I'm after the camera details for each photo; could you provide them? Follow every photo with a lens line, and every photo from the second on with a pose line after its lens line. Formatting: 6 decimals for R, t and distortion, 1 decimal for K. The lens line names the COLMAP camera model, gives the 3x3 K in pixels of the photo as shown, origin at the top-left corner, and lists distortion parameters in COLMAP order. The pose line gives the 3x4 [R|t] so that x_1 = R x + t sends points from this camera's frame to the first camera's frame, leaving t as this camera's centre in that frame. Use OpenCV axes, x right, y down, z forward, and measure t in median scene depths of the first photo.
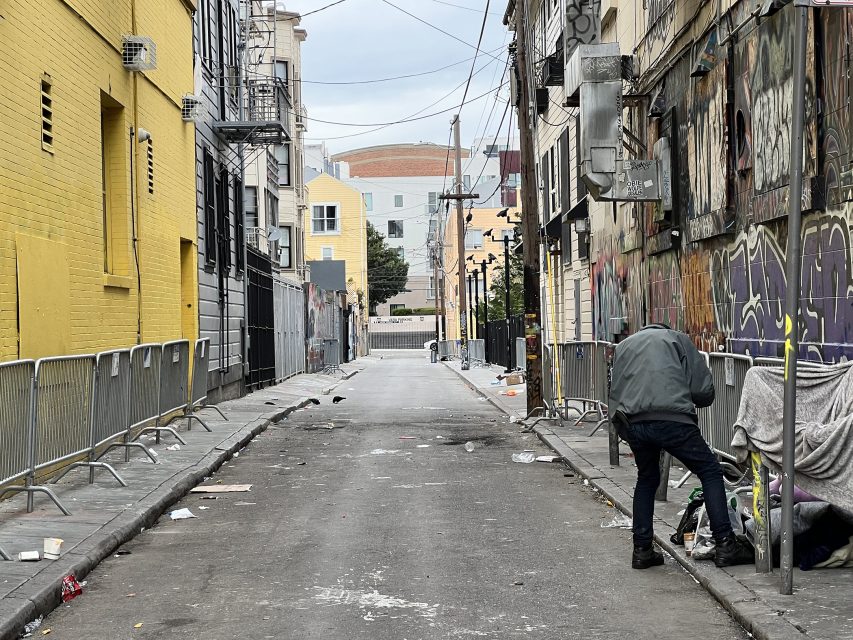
lens RADIAL K [[2298.0, 0, 426.5], [0, 2298.0, 320.0], [0, 0, 1]] dist [0.002091, 1.521964]
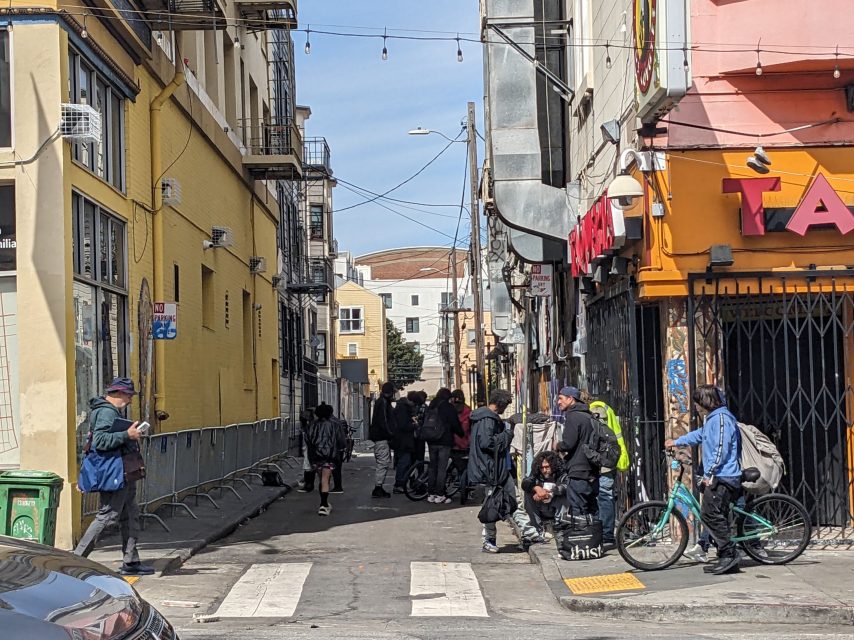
lens RADIAL K [[2300.7, 0, 427.0], [0, 2300.7, 320.0], [0, 0, 1]] dist [0.002091, 1.521964]
pose [[0.999944, -0.004163, -0.009756, 0.019669], [0.003800, 0.999311, -0.036921, -0.000652], [0.009903, 0.036882, 0.999271, -0.549068]]
